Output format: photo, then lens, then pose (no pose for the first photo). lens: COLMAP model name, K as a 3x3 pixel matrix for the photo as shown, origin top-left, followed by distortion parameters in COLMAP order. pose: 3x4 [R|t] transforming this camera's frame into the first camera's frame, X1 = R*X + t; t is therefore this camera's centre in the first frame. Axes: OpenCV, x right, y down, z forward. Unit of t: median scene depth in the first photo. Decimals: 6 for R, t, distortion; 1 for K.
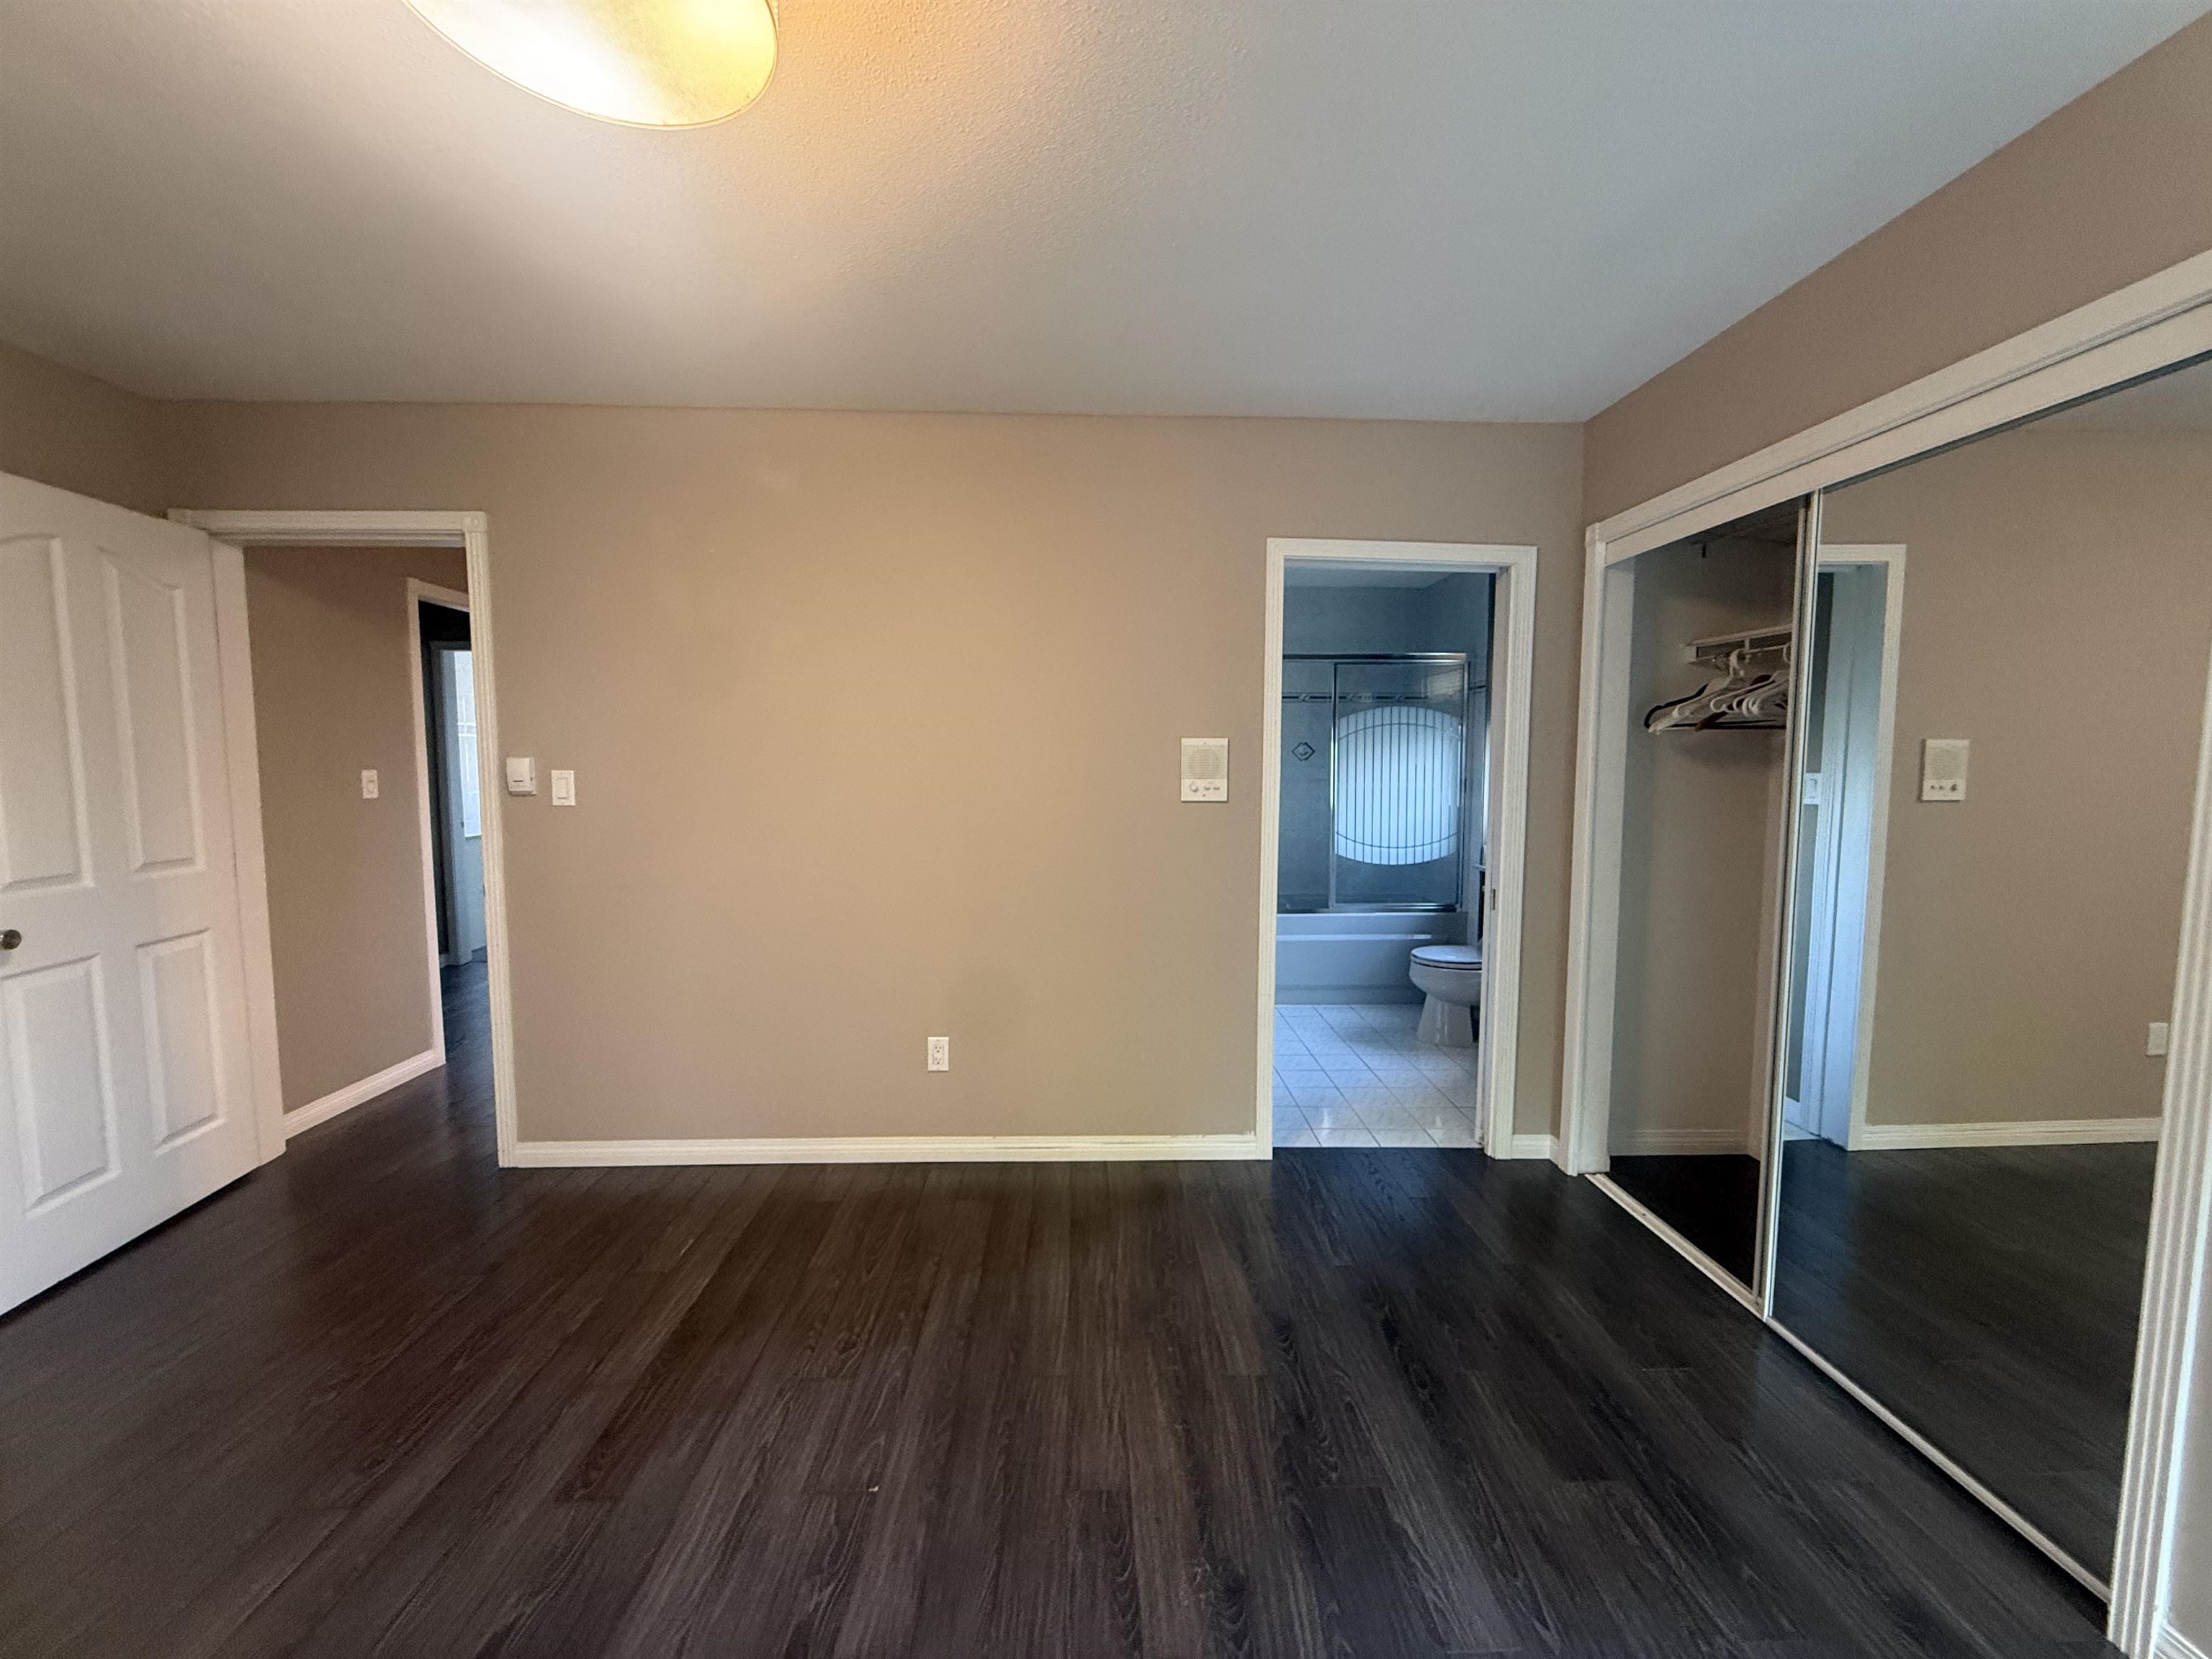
lens RADIAL K [[885.9, 0, 1106.0], [0, 885.9, 829.5], [0, 0, 1]] dist [-0.001542, -0.000090]
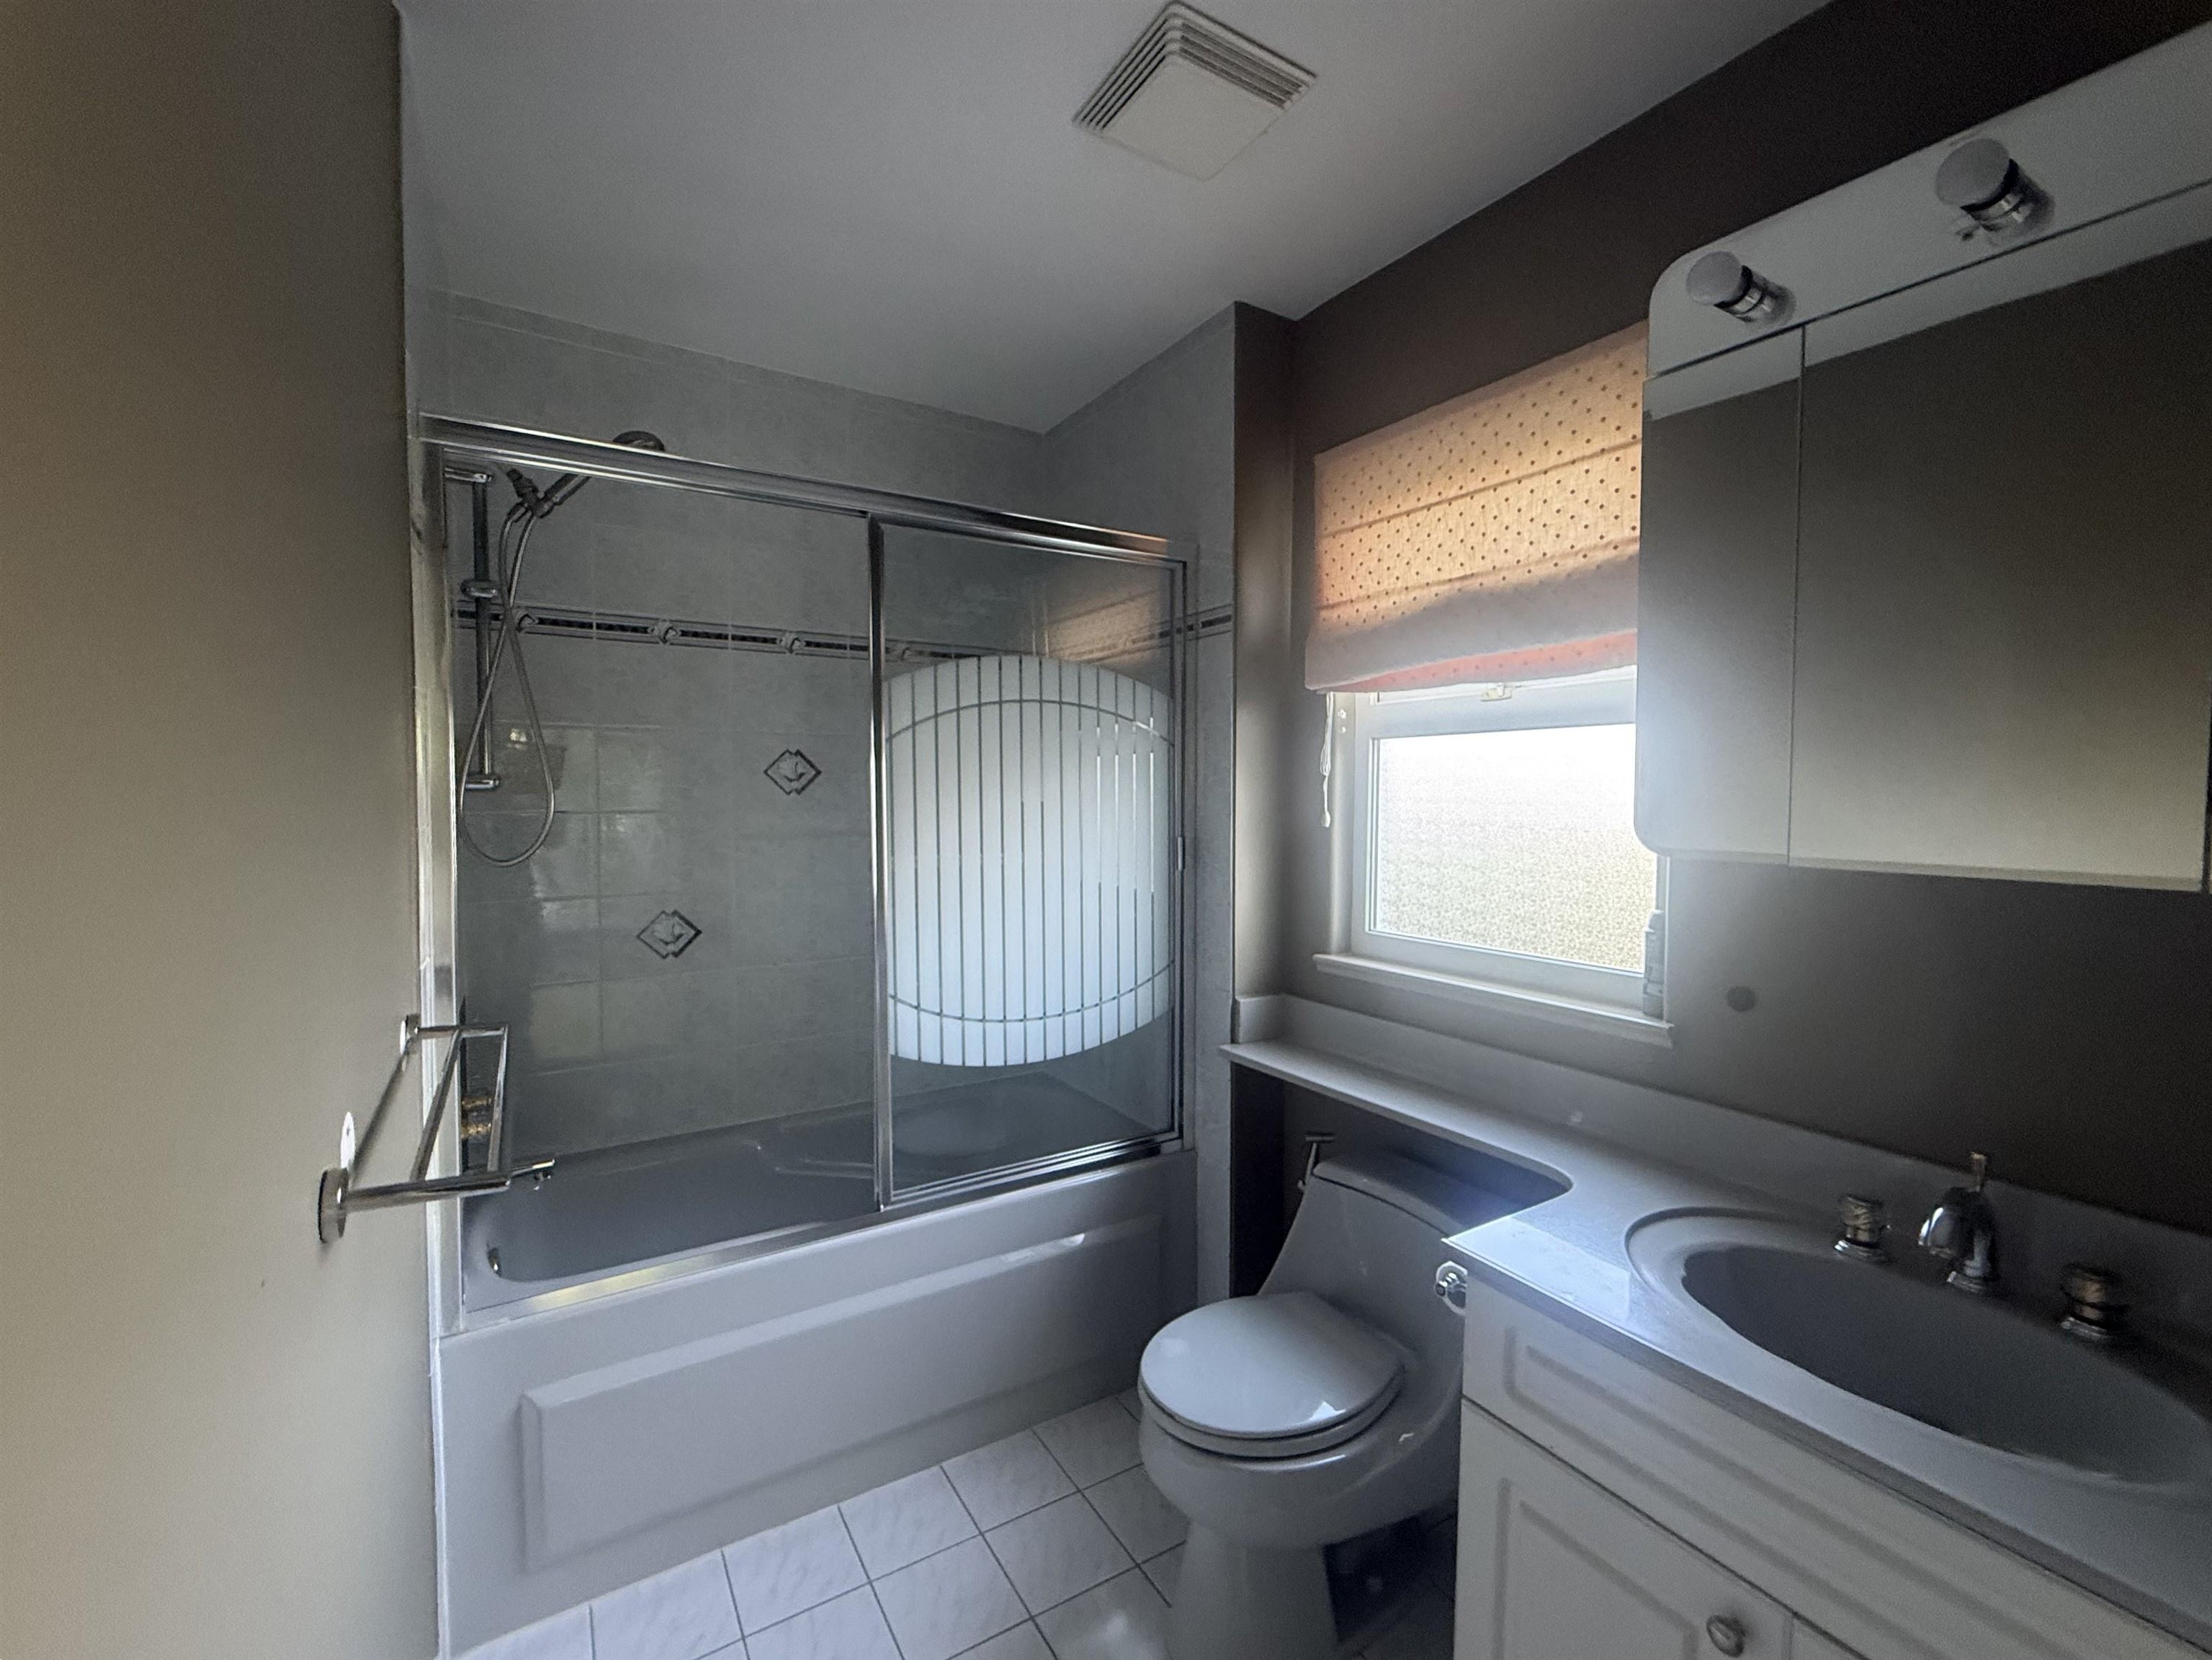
lens RADIAL K [[895.8, 0, 1051.4], [0, 895.8, 826.4], [0, 0, 1]] dist [-0.000352, -0.000055]
pose [[0.880407, -0.021090, 0.473749, 0.244272], [0.036945, 0.999025, -0.024184, -0.089831], [-0.472777, 0.038794, 0.880328, 1.077918]]
